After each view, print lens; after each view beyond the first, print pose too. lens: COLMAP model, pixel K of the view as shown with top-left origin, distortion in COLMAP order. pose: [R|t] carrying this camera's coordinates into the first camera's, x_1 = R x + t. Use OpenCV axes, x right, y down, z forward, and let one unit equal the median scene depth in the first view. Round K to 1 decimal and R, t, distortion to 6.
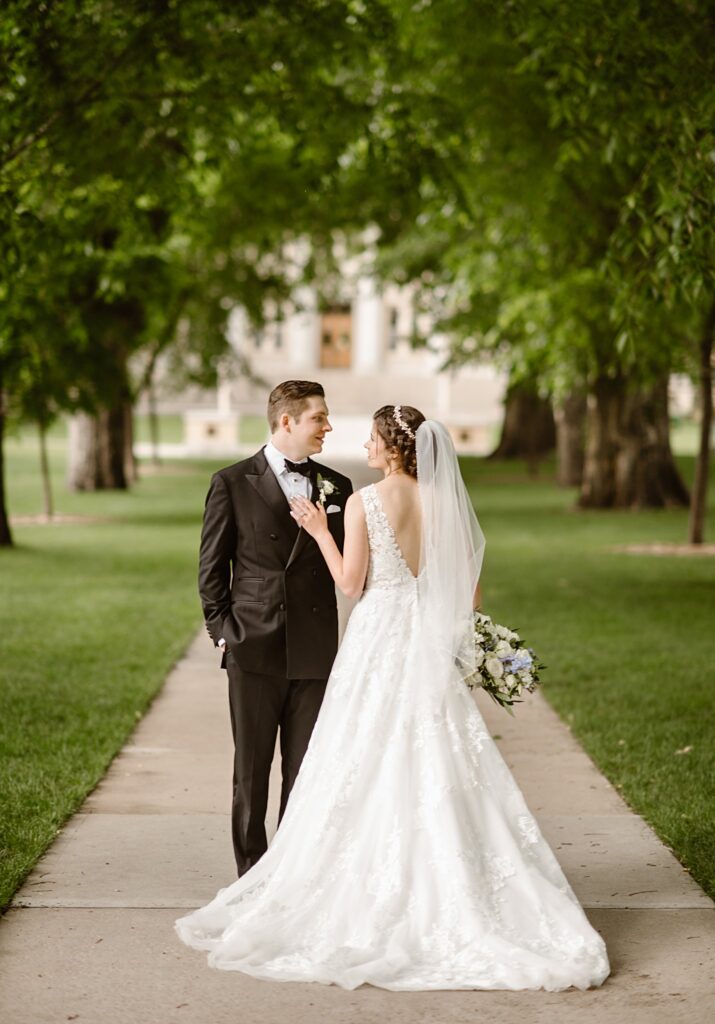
lens RADIAL K [[2622.2, 0, 357.5], [0, 2622.2, 512.0], [0, 0, 1]] dist [-0.044300, -0.511691]
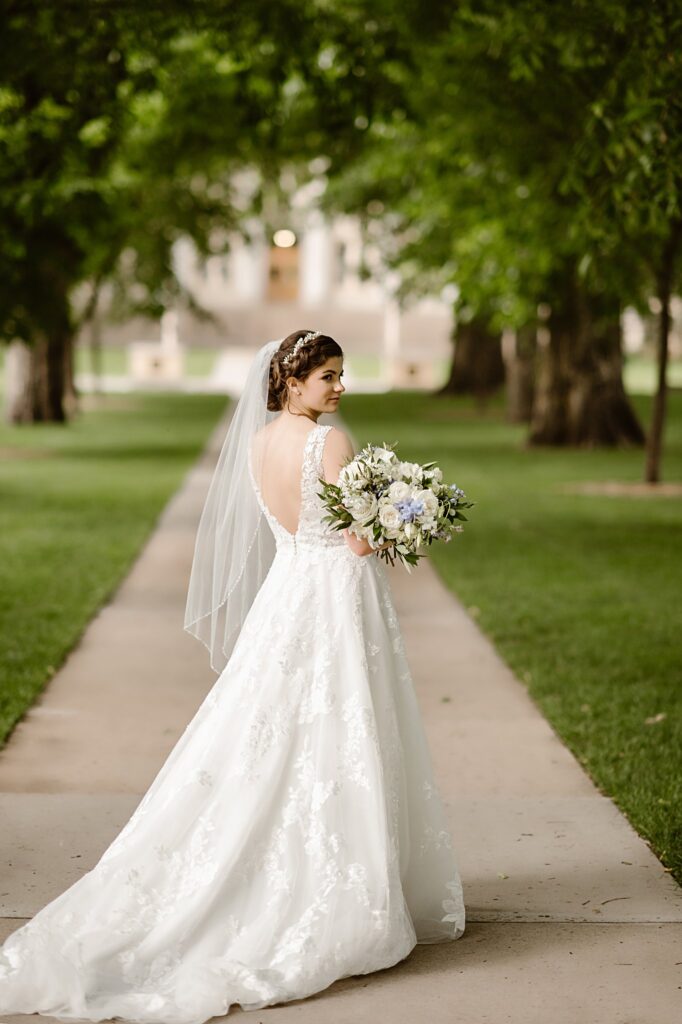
lens RADIAL K [[2512.9, 0, 341.0], [0, 2512.9, 512.0], [0, 0, 1]] dist [-0.021684, -0.962352]
pose [[0.999888, 0.007395, 0.013001, 0.004051], [-0.007731, 0.999633, 0.025961, -0.000614], [-0.012805, -0.026058, 0.999578, 0.104569]]
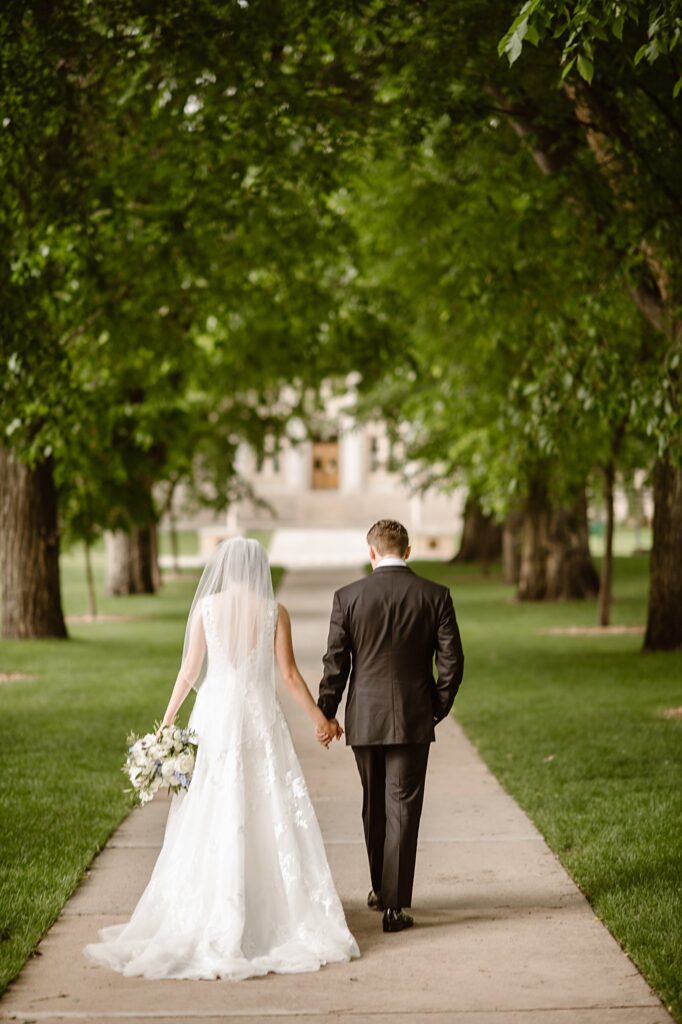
lens RADIAL K [[2512.9, 0, 341.0], [0, 2512.9, 512.0], [0, 0, 1]] dist [-0.021684, -0.962352]
pose [[0.999769, -0.020186, -0.007395, 0.014988], [0.019863, 0.998943, -0.041444, 0.006193], [0.008224, 0.041287, 0.999113, -0.294806]]
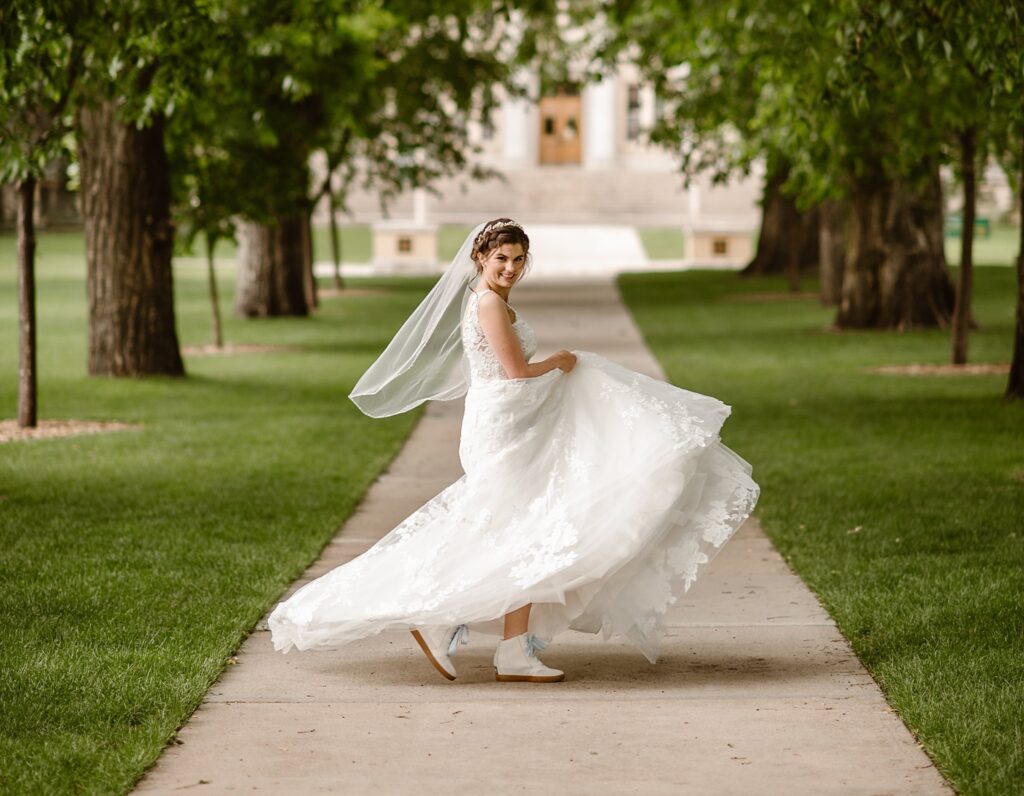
lens RADIAL K [[4007.9, 0, 512.0], [0, 4007.9, 398.0], [0, 0, 1]] dist [-0.070088, 1.502490]
pose [[0.999535, -0.012149, -0.027955, 0.021606], [0.012339, 0.999902, 0.006643, 0.016995], [0.027872, -0.006985, 0.999587, -0.460899]]
